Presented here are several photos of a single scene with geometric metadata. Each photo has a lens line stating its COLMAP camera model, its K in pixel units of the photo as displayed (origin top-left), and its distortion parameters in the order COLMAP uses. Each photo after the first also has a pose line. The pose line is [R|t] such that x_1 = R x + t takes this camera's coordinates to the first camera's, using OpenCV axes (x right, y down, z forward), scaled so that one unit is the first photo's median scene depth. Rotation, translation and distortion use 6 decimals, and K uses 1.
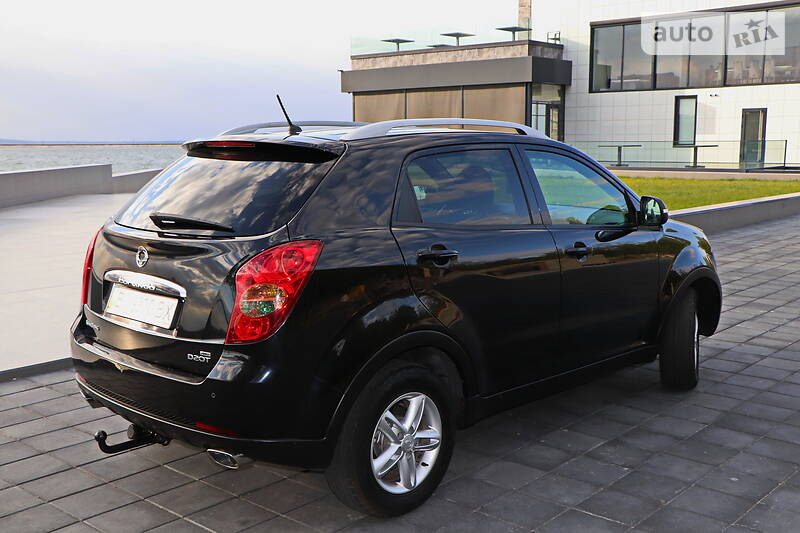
lens RADIAL K [[889.4, 0, 400.0], [0, 889.4, 266.5], [0, 0, 1]] dist [-0.006488, 0.043772]
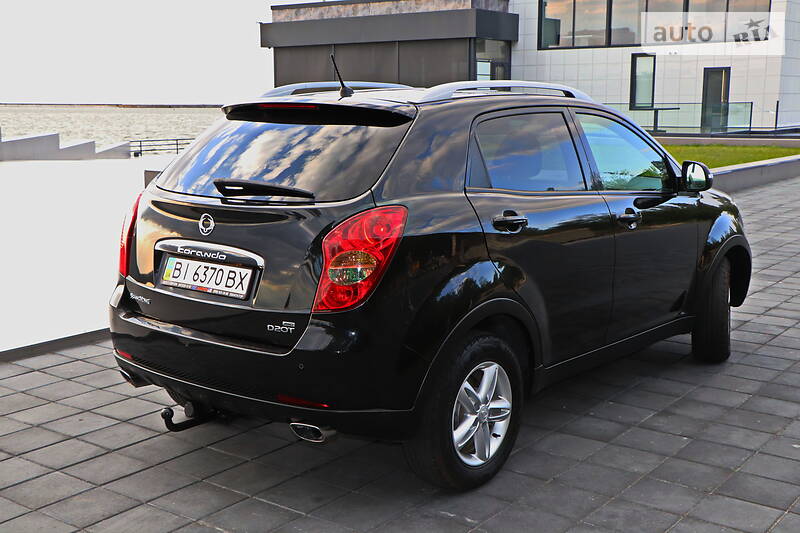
lens RADIAL K [[995.3, 0, 400.0], [0, 995.3, 266.5], [0, 0, 1]] dist [-0.009646, 0.277535]
pose [[0.996342, -0.009937, 0.084872, -0.140014], [0.007958, 0.999689, 0.023618, 0.008236], [-0.085080, -0.022856, 0.996112, -0.063006]]
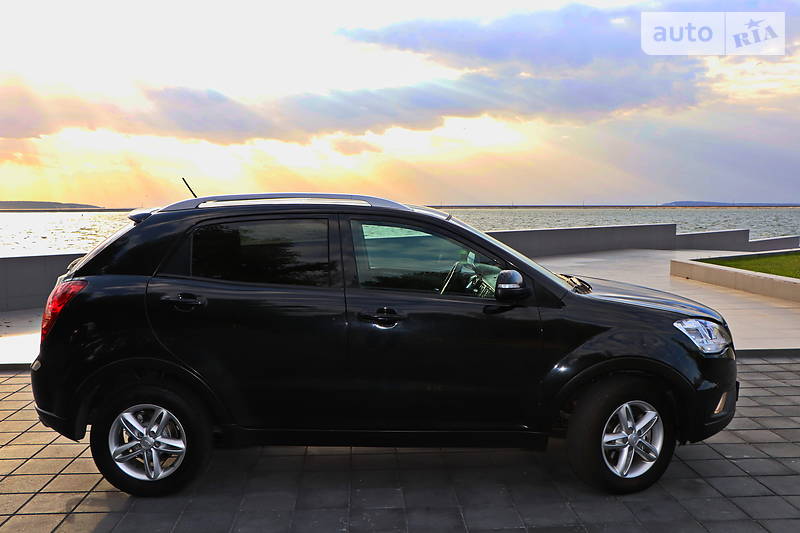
lens RADIAL K [[758.0, 0, 400.0], [0, 758.0, 266.5], [0, 0, 1]] dist [-0.050008, -0.009423]
pose [[0.697594, 0.059650, -0.714006, 0.833278], [-0.099376, 0.994952, -0.013970, -0.064686], [0.709568, 0.080701, 0.700001, 0.378934]]
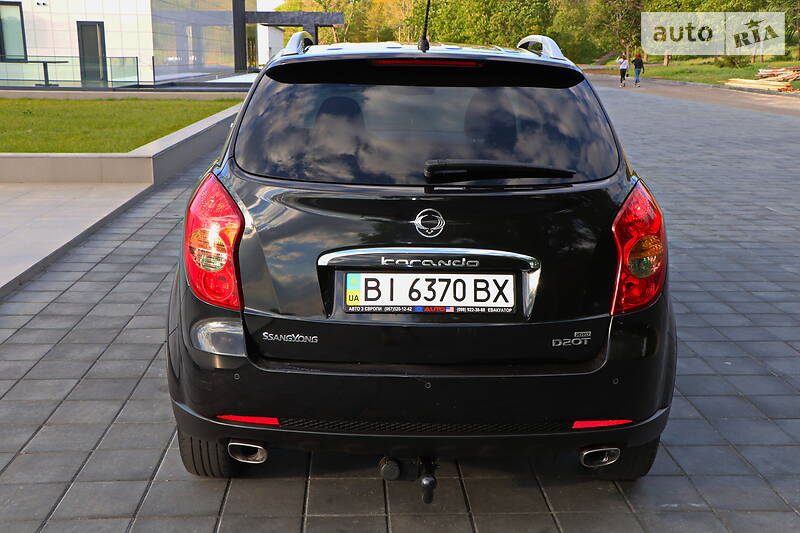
lens RADIAL K [[944.3, 0, 400.0], [0, 944.3, 266.5], [0, 0, 1]] dist [0.012027, 0.071619]
pose [[0.712418, -0.139754, 0.687698, -0.665084], [0.085784, 0.989963, 0.112313, -0.050908], [-0.696492, -0.021020, 0.717256, 0.379481]]
